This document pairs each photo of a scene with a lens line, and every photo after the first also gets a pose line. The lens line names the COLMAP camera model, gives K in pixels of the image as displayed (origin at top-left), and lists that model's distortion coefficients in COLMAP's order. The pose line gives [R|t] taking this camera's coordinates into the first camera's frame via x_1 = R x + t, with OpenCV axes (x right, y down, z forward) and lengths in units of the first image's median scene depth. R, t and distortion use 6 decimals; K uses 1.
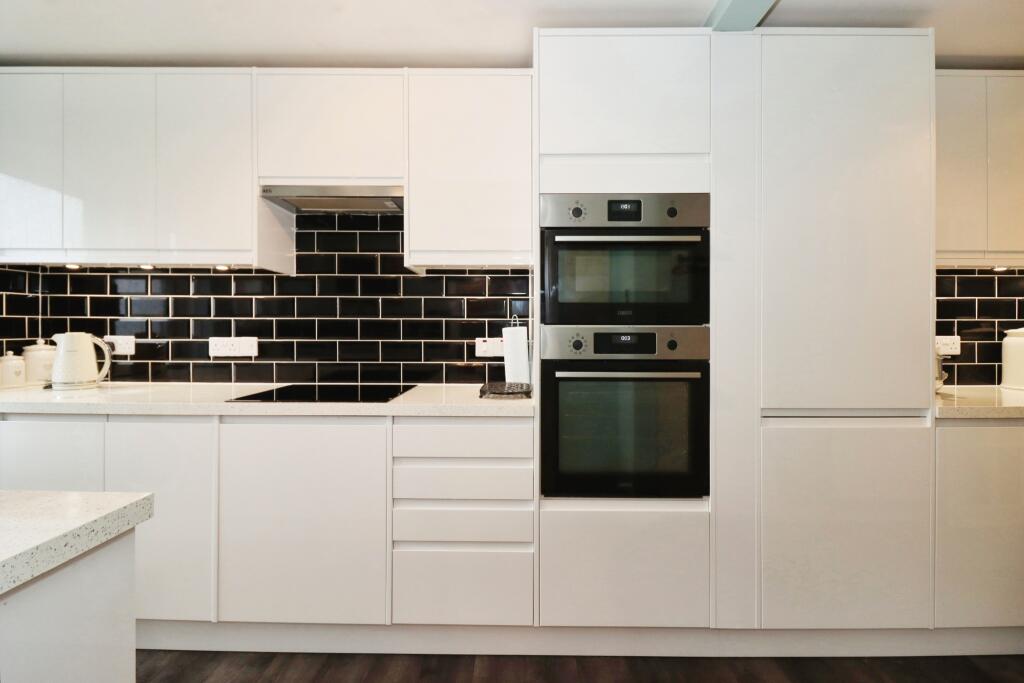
lens RADIAL K [[485.9, 0, 518.6], [0, 485.9, 337.9], [0, 0, 1]] dist [-0.001416, -0.000885]
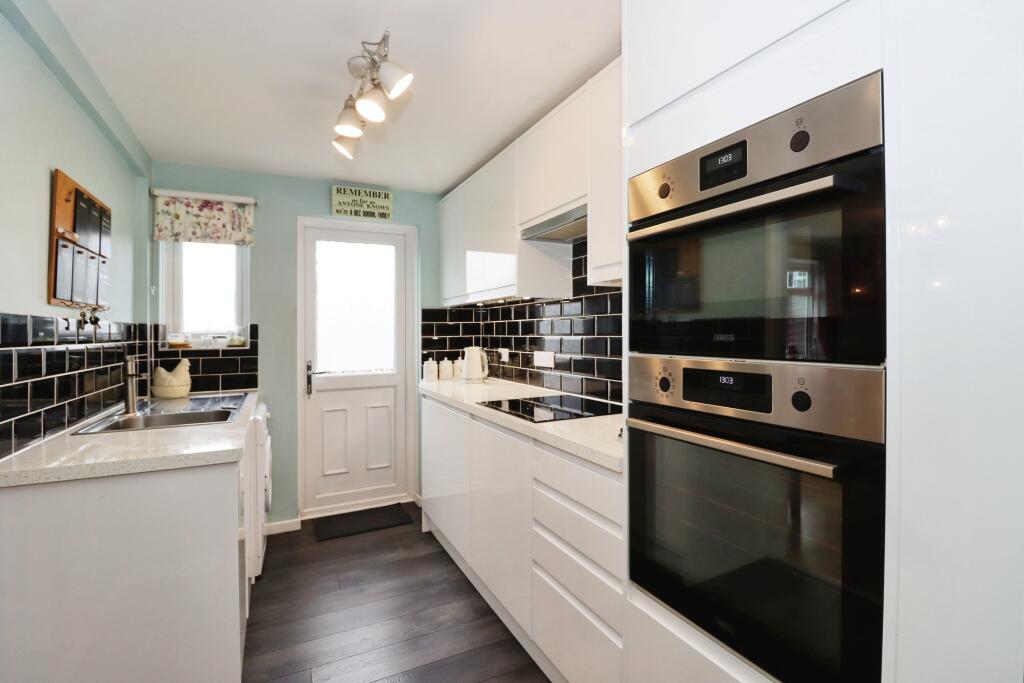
lens RADIAL K [[485.9, 0, 520.7], [0, 485.9, 342.3], [0, 0, 1]] dist [-0.001416, -0.000885]
pose [[0.453781, 0.014107, -0.891001, 0.489443], [-0.012936, 0.999874, 0.009243, -0.037027], [0.891019, 0.007332, 0.453906, 0.389425]]
